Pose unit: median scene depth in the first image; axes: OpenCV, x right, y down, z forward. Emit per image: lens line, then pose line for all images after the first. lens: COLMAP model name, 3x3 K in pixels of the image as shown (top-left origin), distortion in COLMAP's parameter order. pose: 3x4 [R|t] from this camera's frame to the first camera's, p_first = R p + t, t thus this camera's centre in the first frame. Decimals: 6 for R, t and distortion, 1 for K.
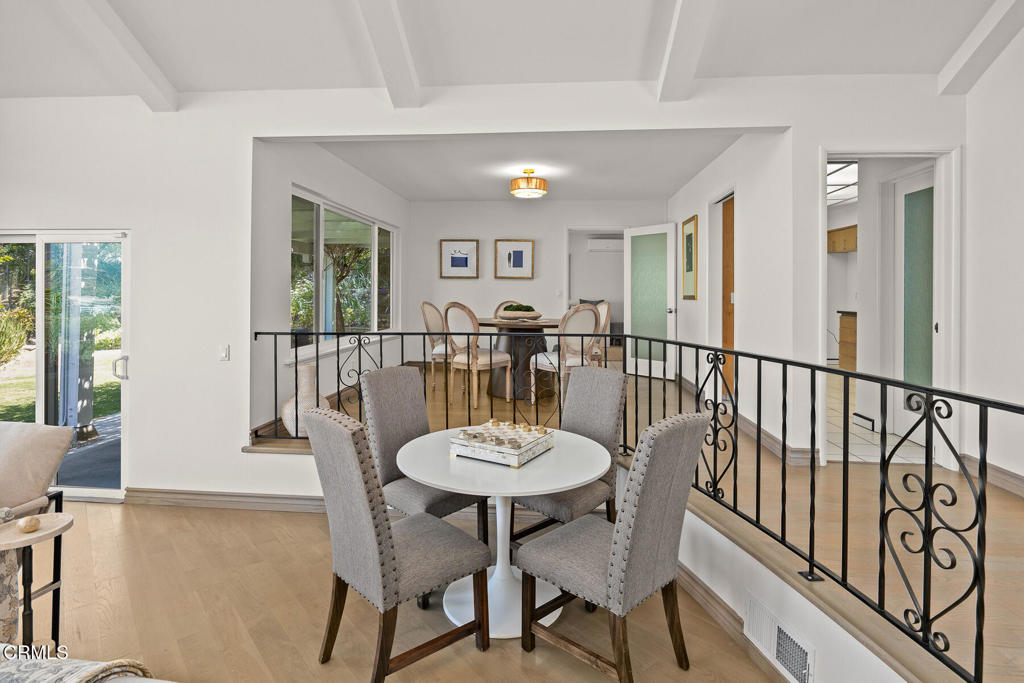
lens RADIAL K [[522.3, 0, 515.3], [0, 522.3, 295.6], [0, 0, 1]] dist [-0.011358, -0.000443]
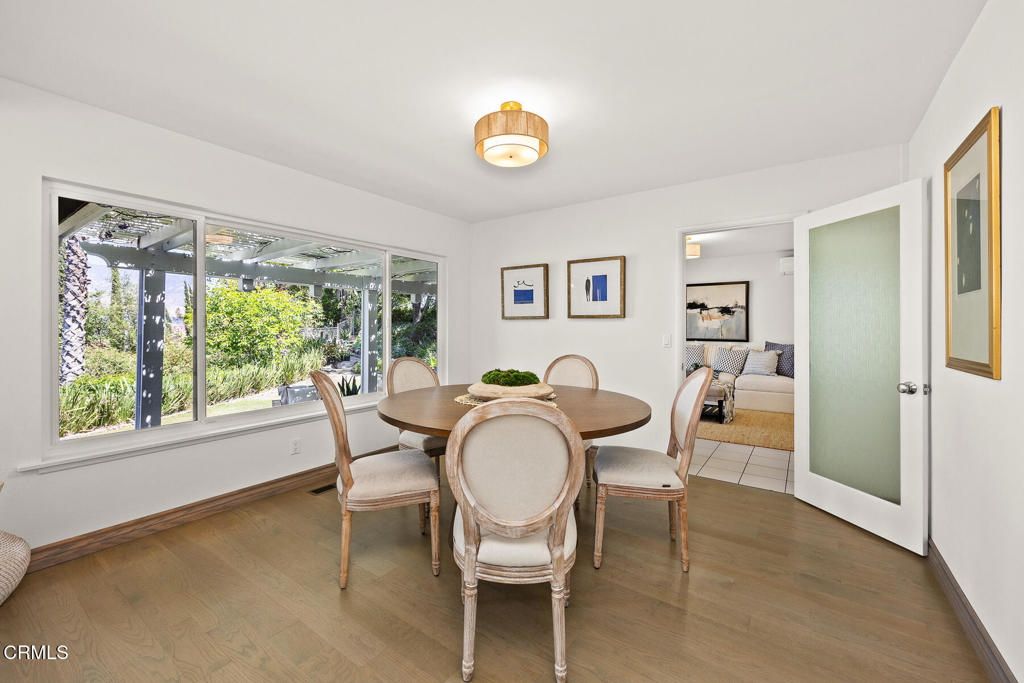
lens RADIAL K [[417.3, 0, 503.7], [0, 417.3, 330.5], [0, 0, 1]] dist [-0.001050, -0.000213]
pose [[0.855719, -0.004021, -0.517424, 0.229586], [0.005458, 0.999984, 0.001256, -0.023887], [0.517411, -0.003899, 0.855728, 0.651951]]
